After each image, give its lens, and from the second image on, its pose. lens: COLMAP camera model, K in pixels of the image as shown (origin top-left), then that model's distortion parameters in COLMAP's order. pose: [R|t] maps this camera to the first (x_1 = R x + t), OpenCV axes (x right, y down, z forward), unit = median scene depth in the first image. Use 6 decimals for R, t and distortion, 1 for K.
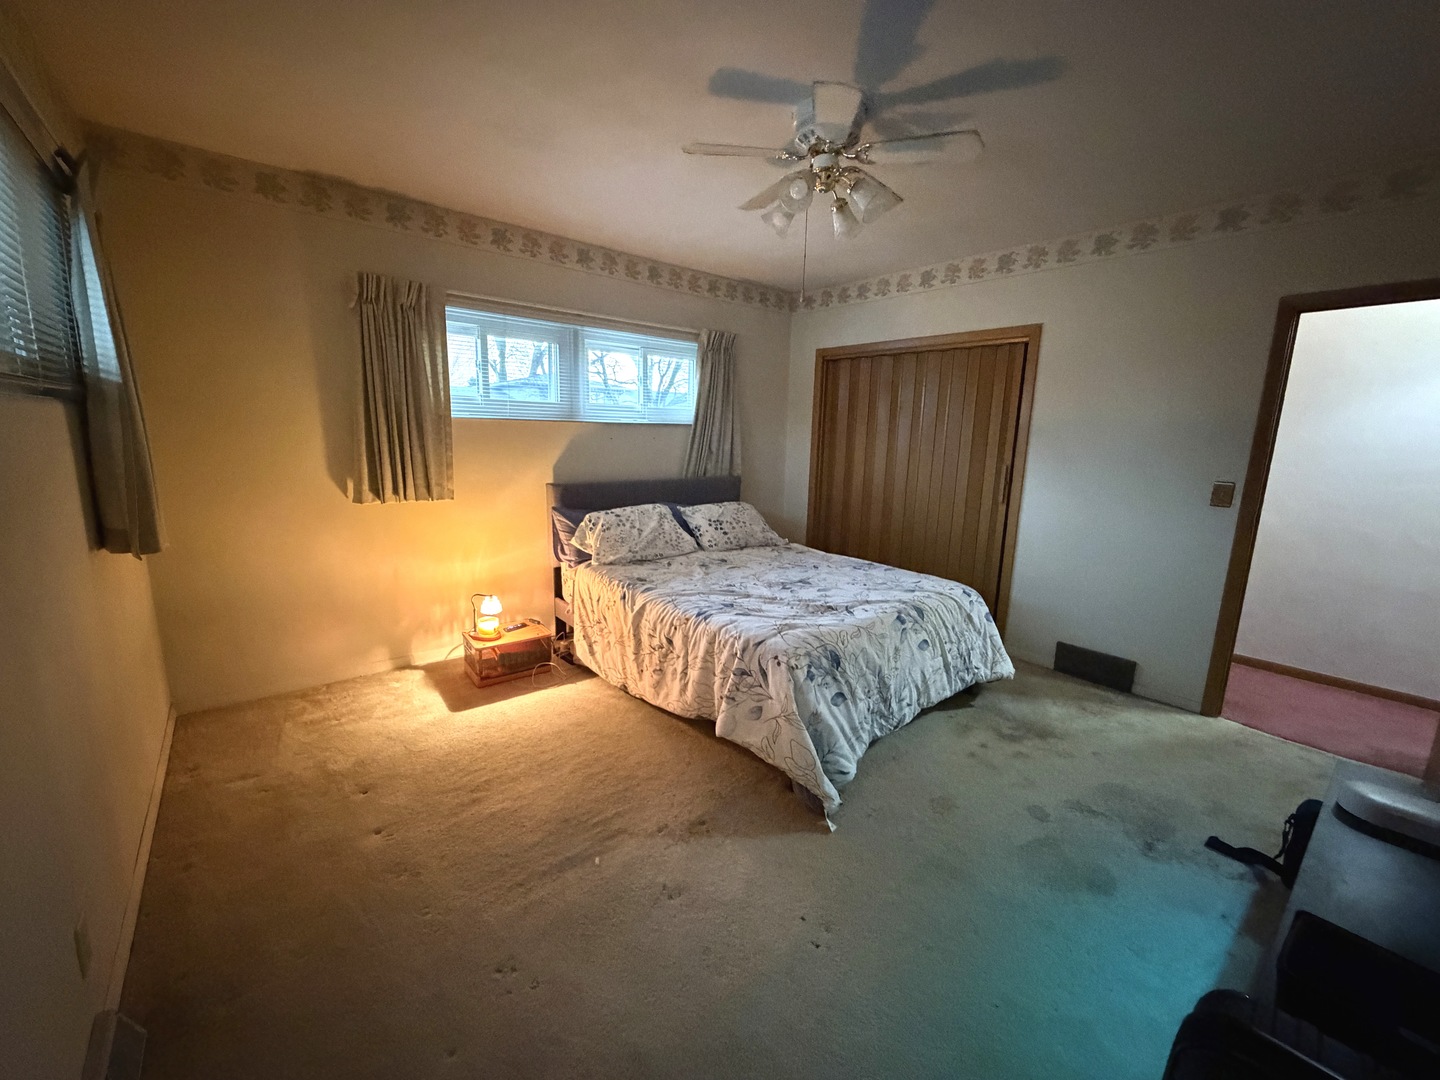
lens RADIAL K [[574.9, 0, 715.4], [0, 574.9, 538.3], [0, 0, 1]] dist [0.001665, 0.000062]
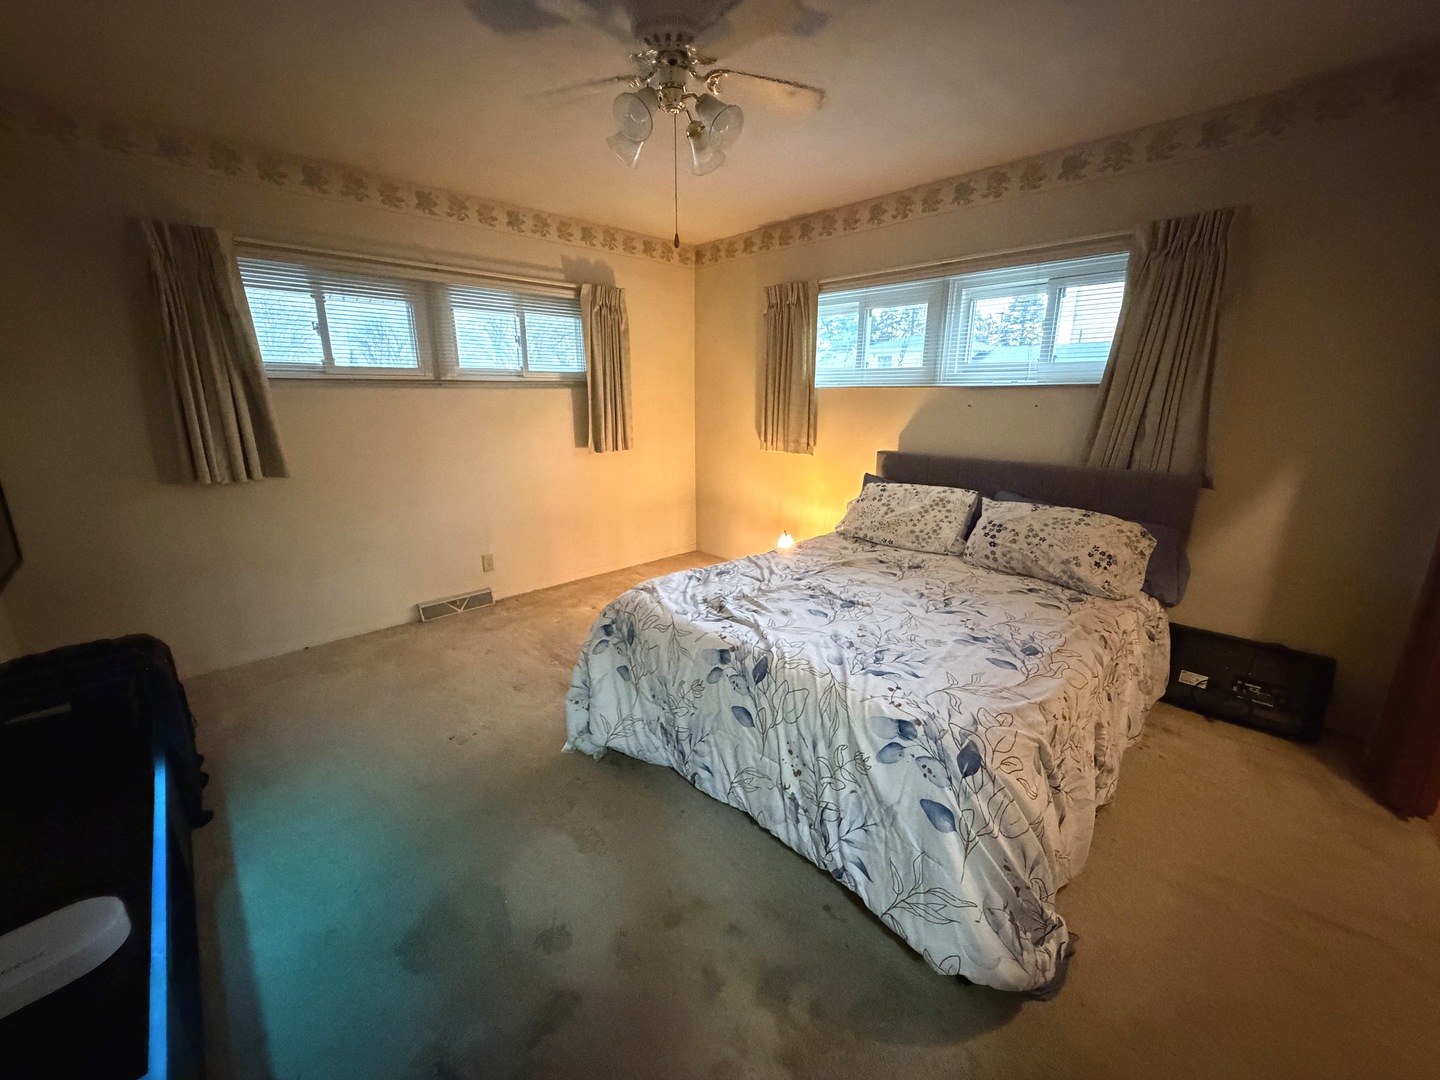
lens RADIAL K [[574.9, 0, 715.4], [0, 574.9, 538.3], [0, 0, 1]] dist [0.001665, 0.000062]
pose [[0.081791, 0.223076, -0.971364, 0.762568], [-0.182257, 0.961542, 0.205473, -0.111764], [0.979843, 0.160232, 0.119303, 0.682827]]
